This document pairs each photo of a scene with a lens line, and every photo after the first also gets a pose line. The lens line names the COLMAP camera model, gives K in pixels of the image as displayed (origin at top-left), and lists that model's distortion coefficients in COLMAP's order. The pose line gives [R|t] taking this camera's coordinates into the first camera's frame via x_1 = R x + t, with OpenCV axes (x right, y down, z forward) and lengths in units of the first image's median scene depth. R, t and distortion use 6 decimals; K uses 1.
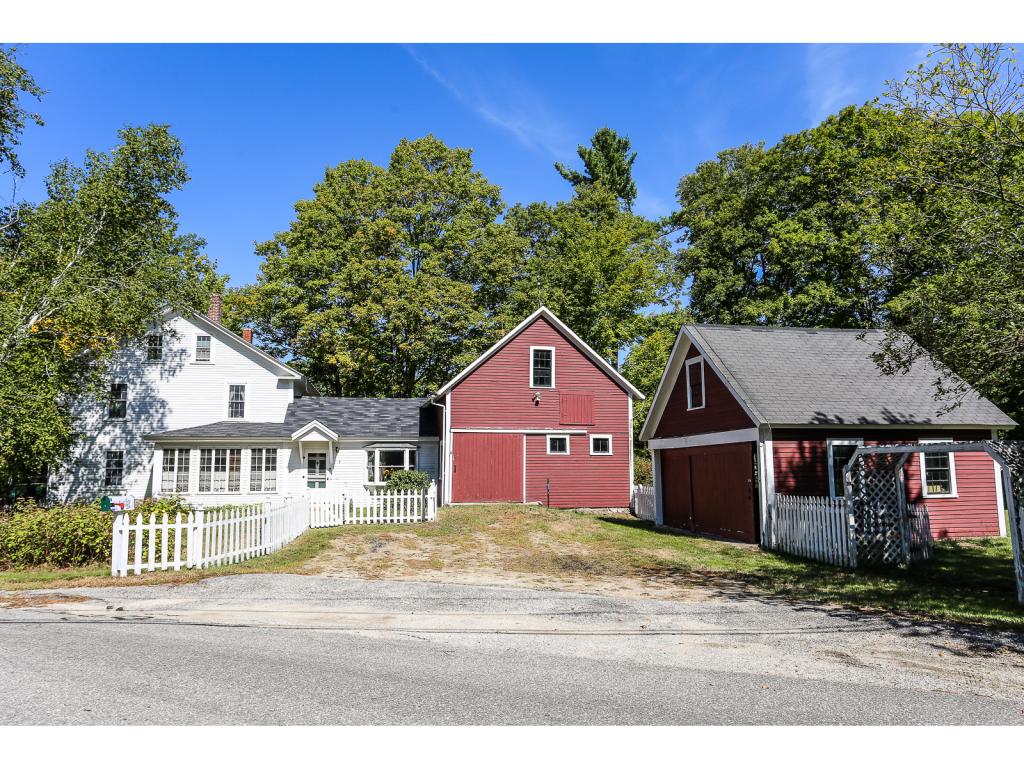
lens RADIAL K [[720.4, 0, 510.3], [0, 720.4, 381.9], [0, 0, 1]] dist [-0.048055, 0.004693]
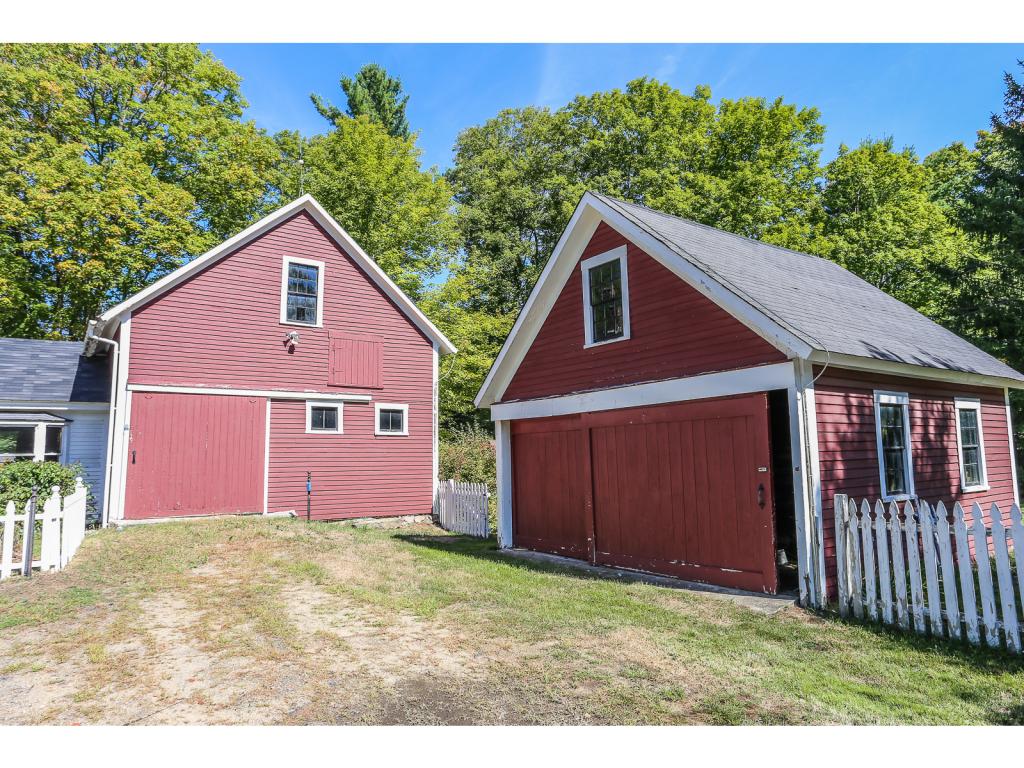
lens RADIAL K [[653.4, 0, 516.0], [0, 653.4, 383.0], [0, 0, 1]] dist [-0.036107, 0.008821]
pose [[0.918978, 0.035405, 0.392717, -0.003745], [-0.034795, 0.999357, -0.008676, 0.056239], [-0.392771, -0.005692, 0.919619, 0.418414]]
